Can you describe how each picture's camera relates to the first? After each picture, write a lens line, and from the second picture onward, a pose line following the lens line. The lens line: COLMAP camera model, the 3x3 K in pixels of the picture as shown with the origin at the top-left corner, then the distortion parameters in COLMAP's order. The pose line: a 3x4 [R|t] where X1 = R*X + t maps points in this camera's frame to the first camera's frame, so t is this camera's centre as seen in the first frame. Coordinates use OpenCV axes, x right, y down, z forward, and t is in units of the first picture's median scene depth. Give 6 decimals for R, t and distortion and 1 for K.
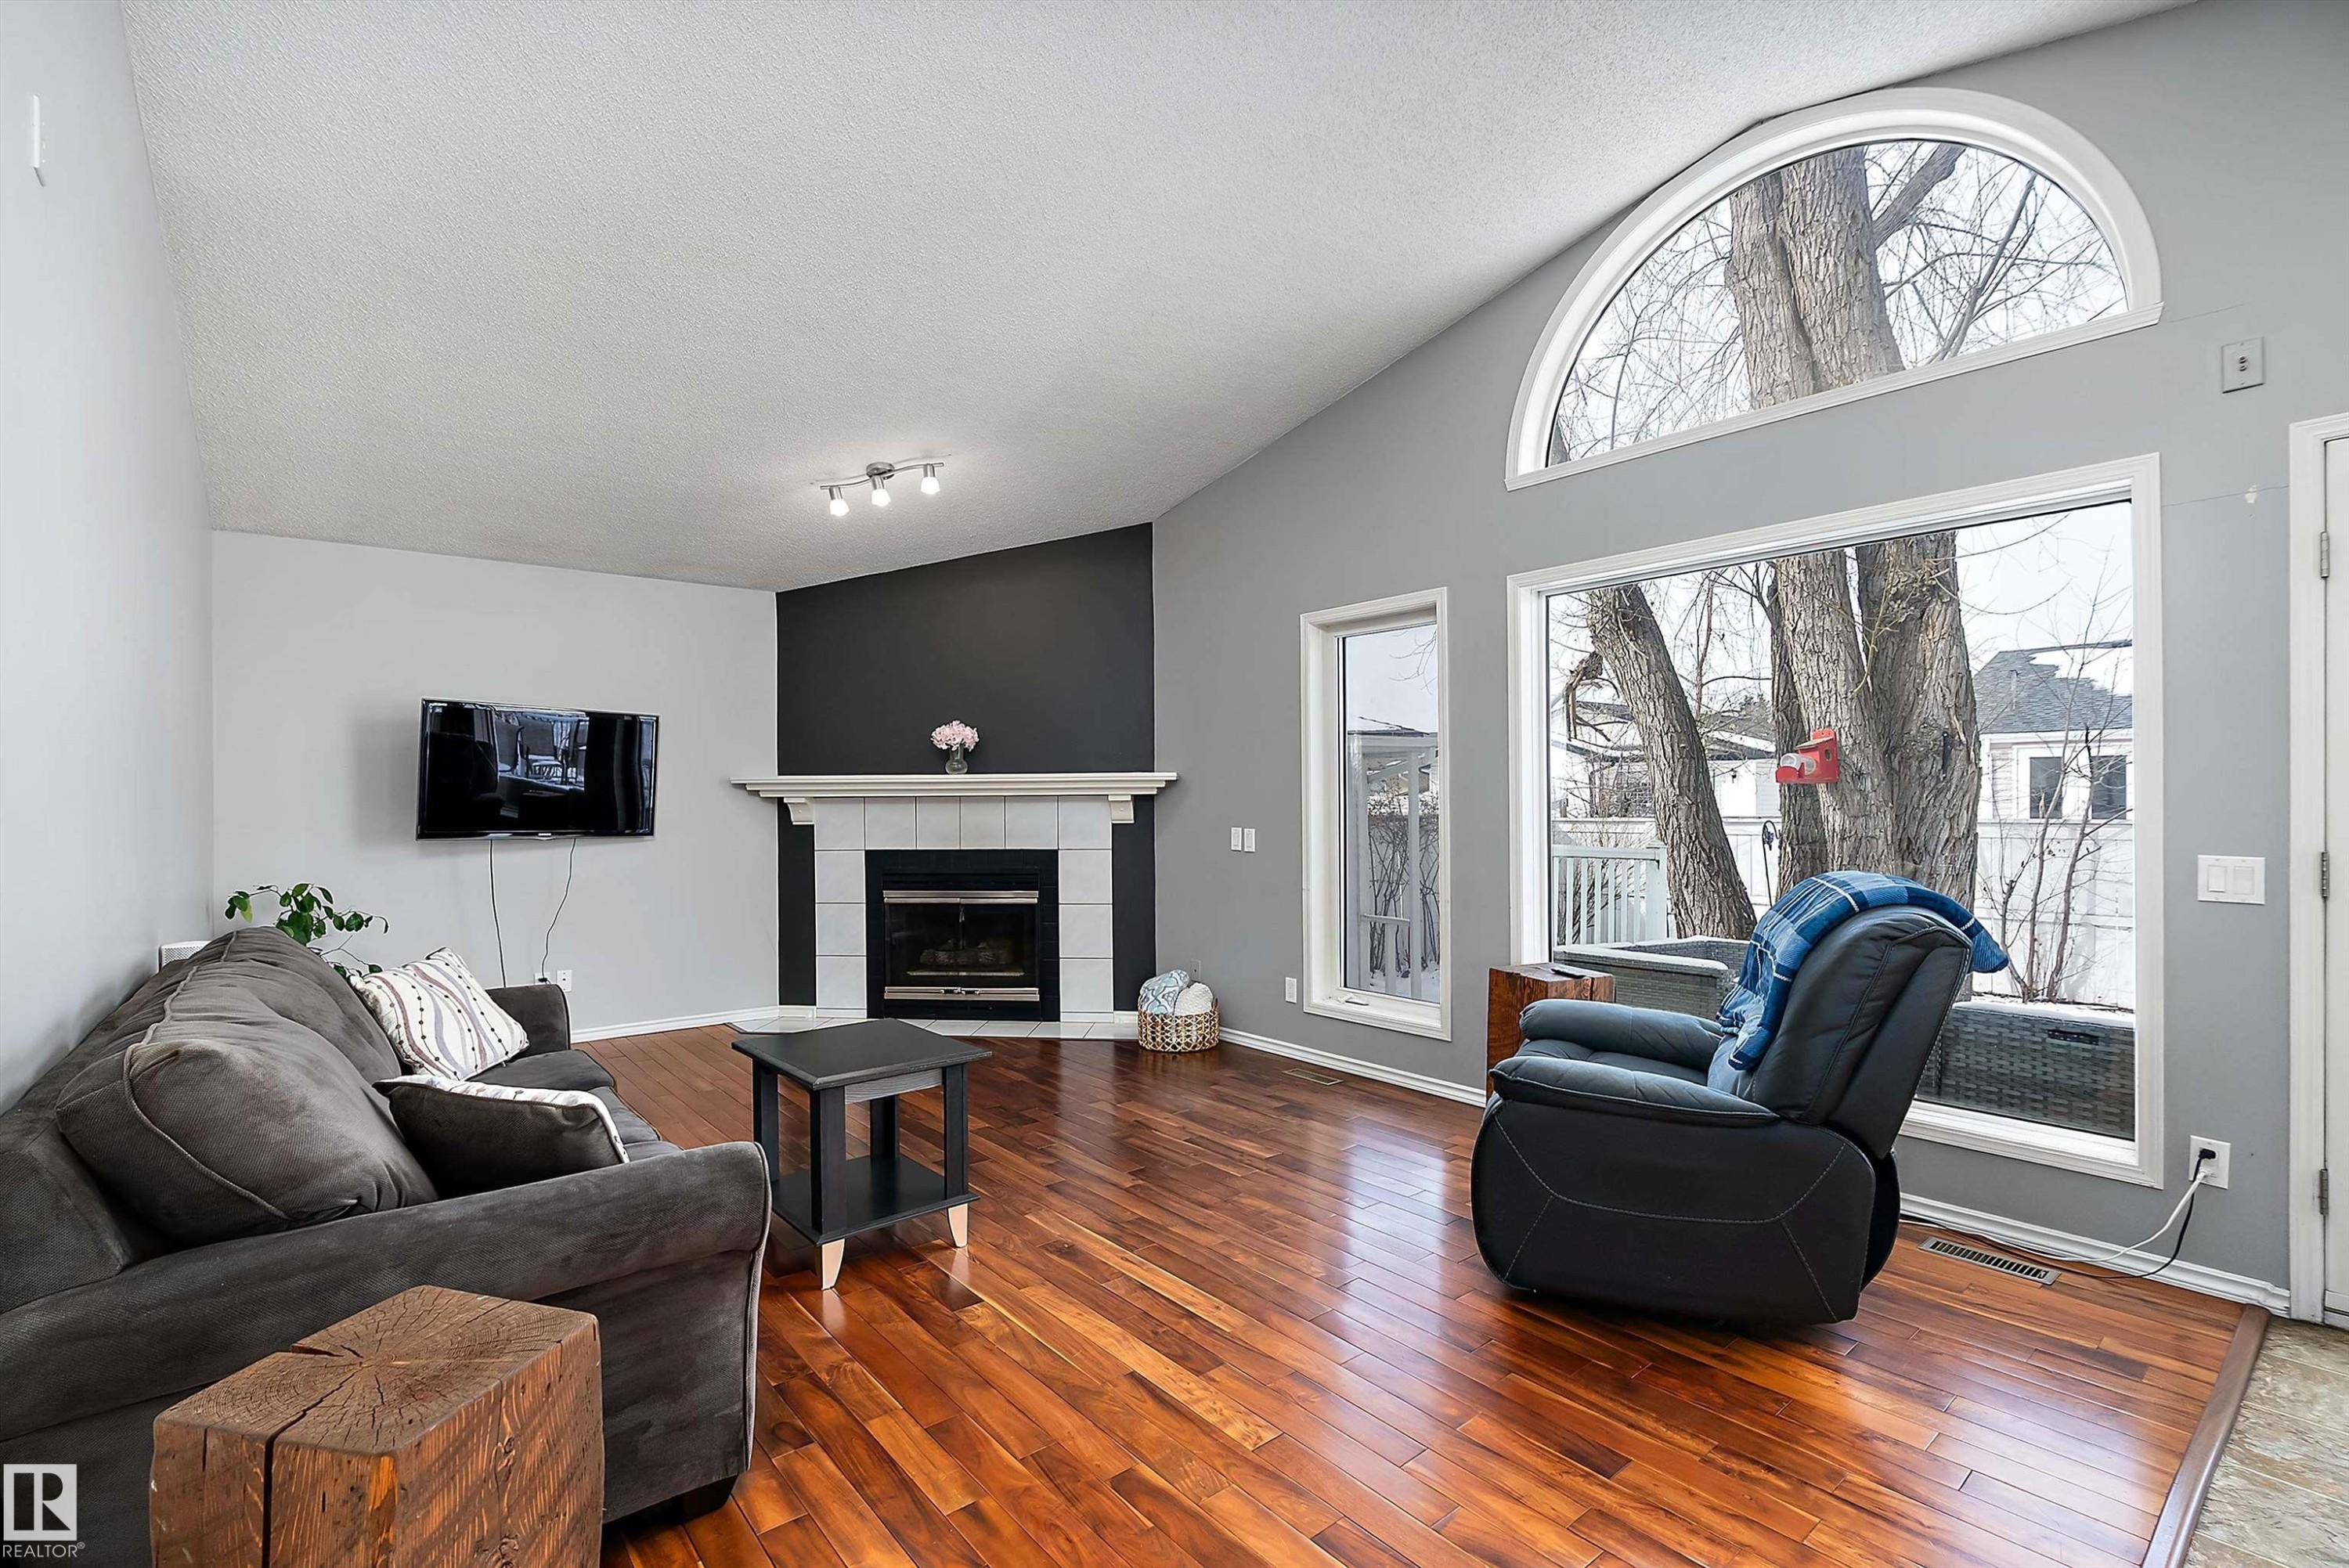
lens RADIAL K [[1069.9, 0, 1172.8], [0, 1069.9, 791.4], [0, 0, 1]] dist [-0.002626, 0.001168]
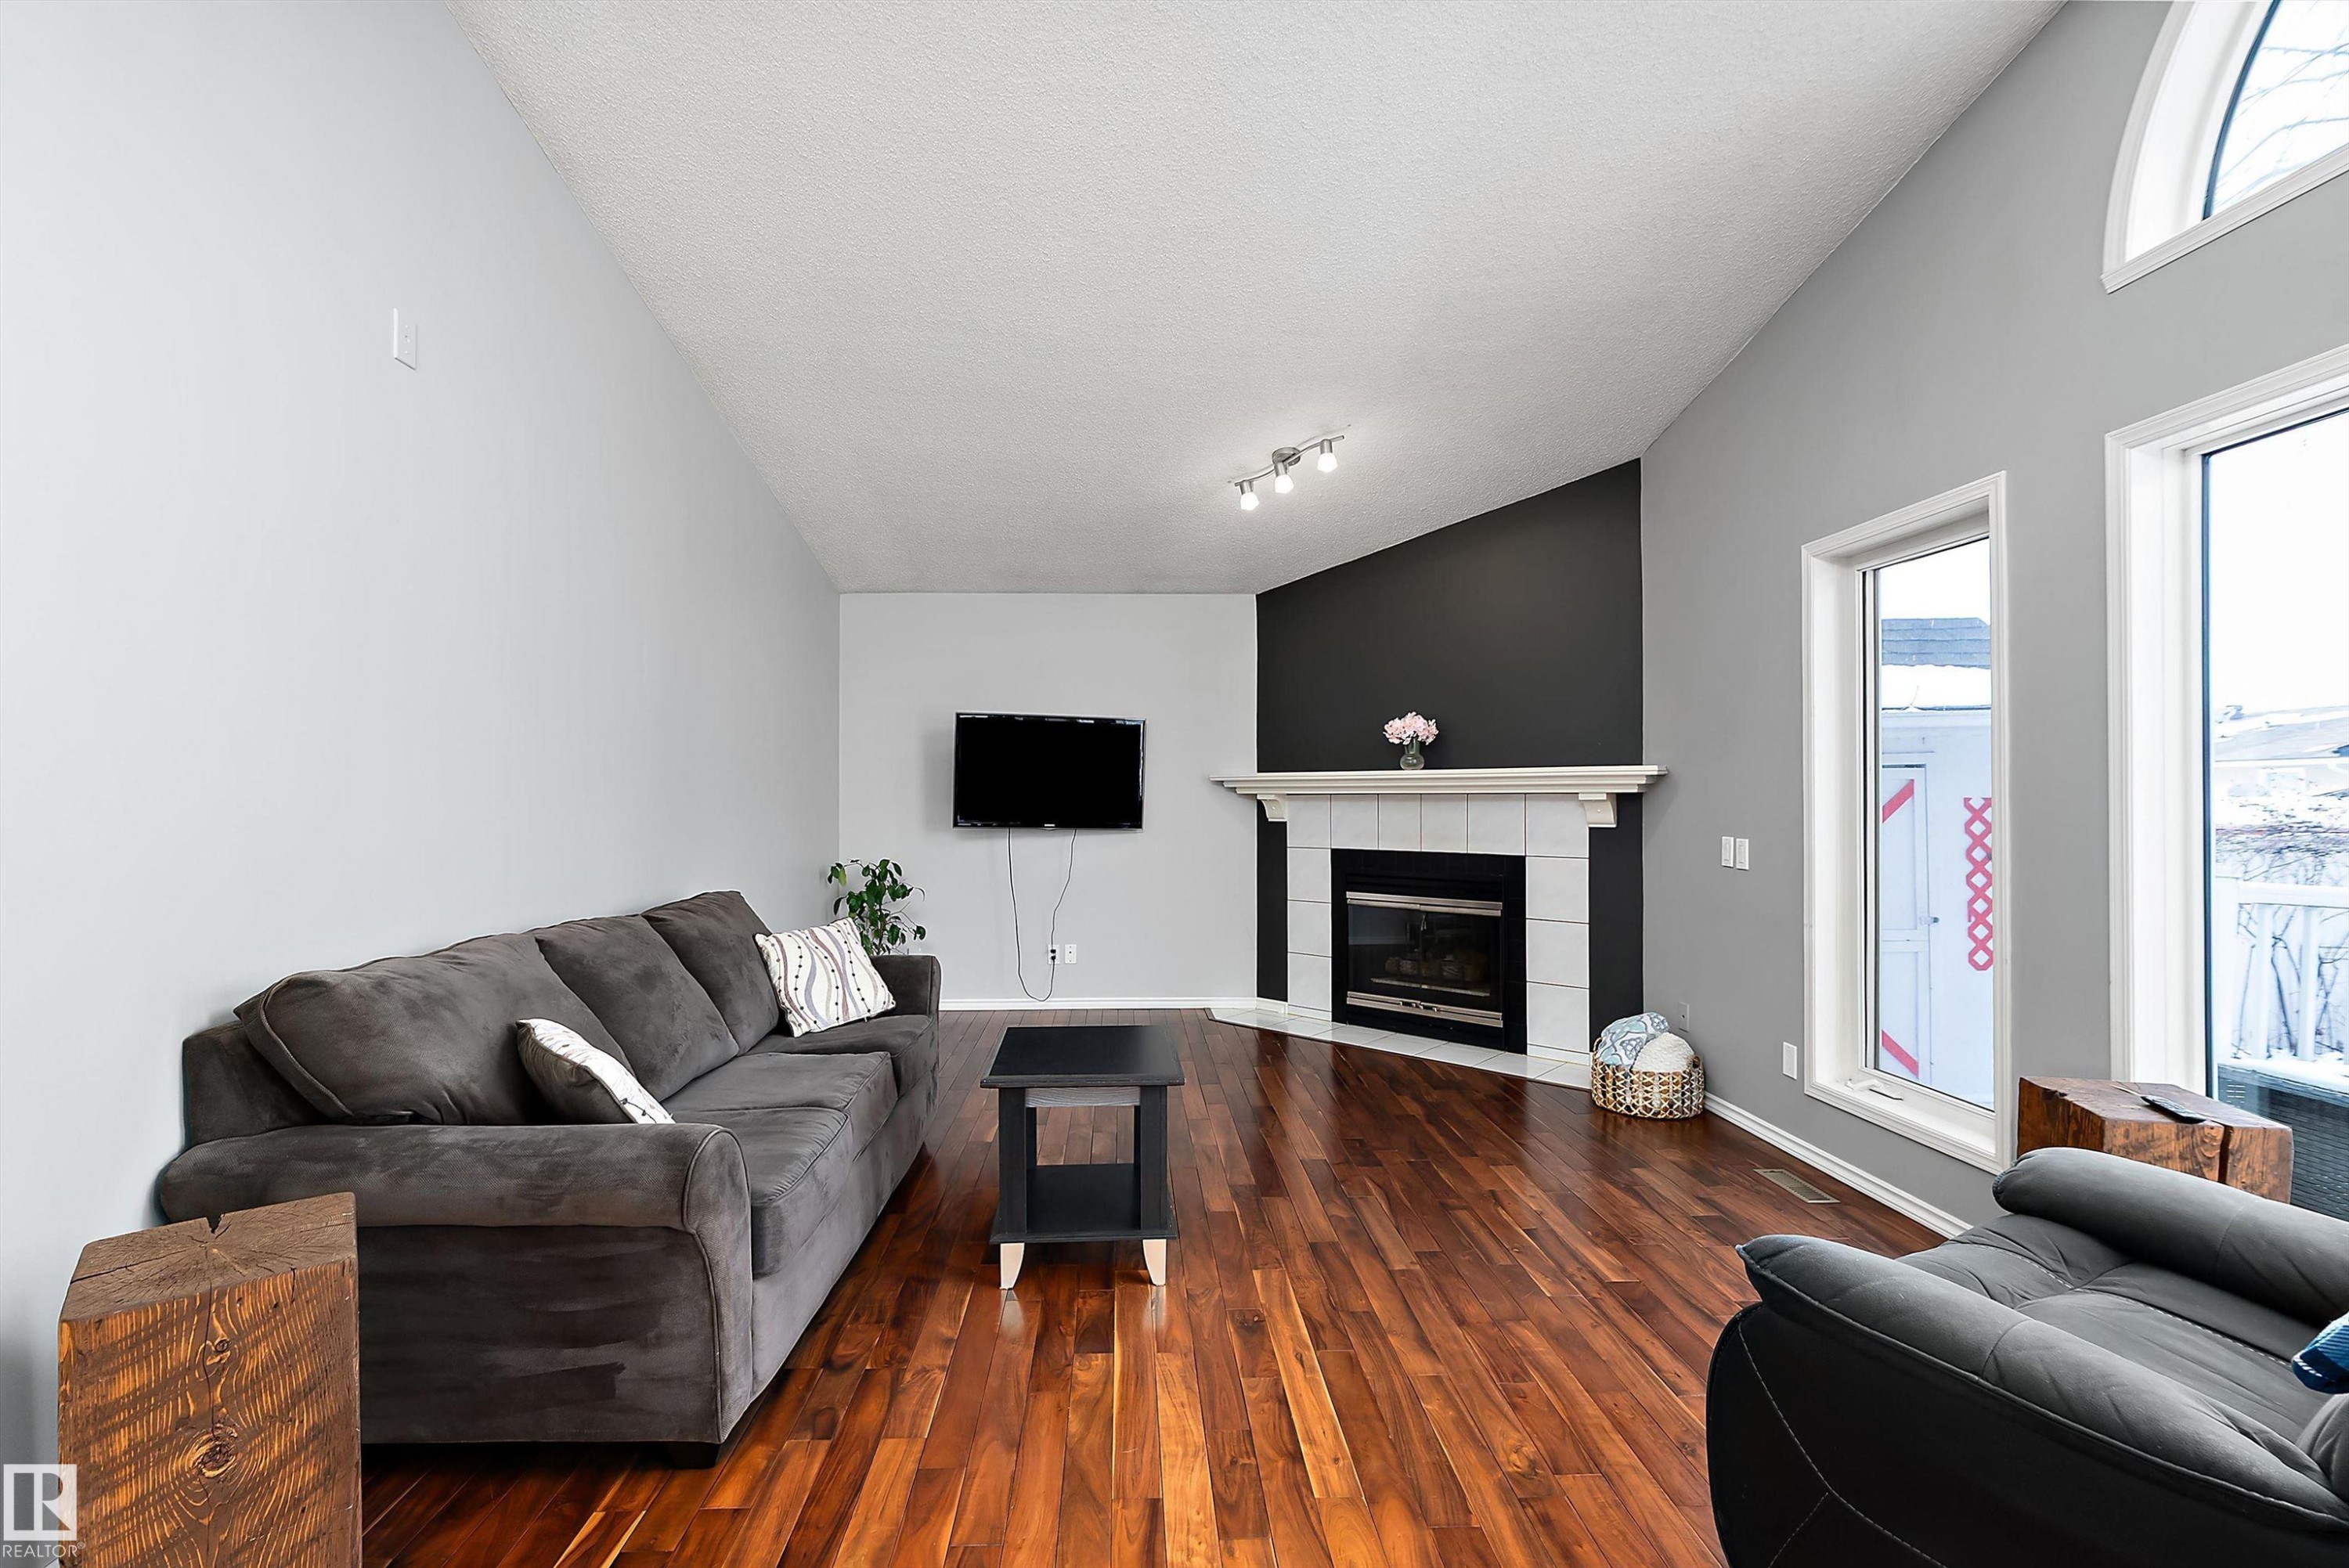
lens RADIAL K [[1058.1, 0, 1159.2], [0, 1058.1, 788.7], [0, 0, 1]] dist [-0.007428, 0.000609]
pose [[0.793162, 0.000720, -0.609010, 0.208632], [-0.000728, 1.000000, 0.000233, -0.000124], [0.609010, 0.000258, 0.793163, 0.165761]]
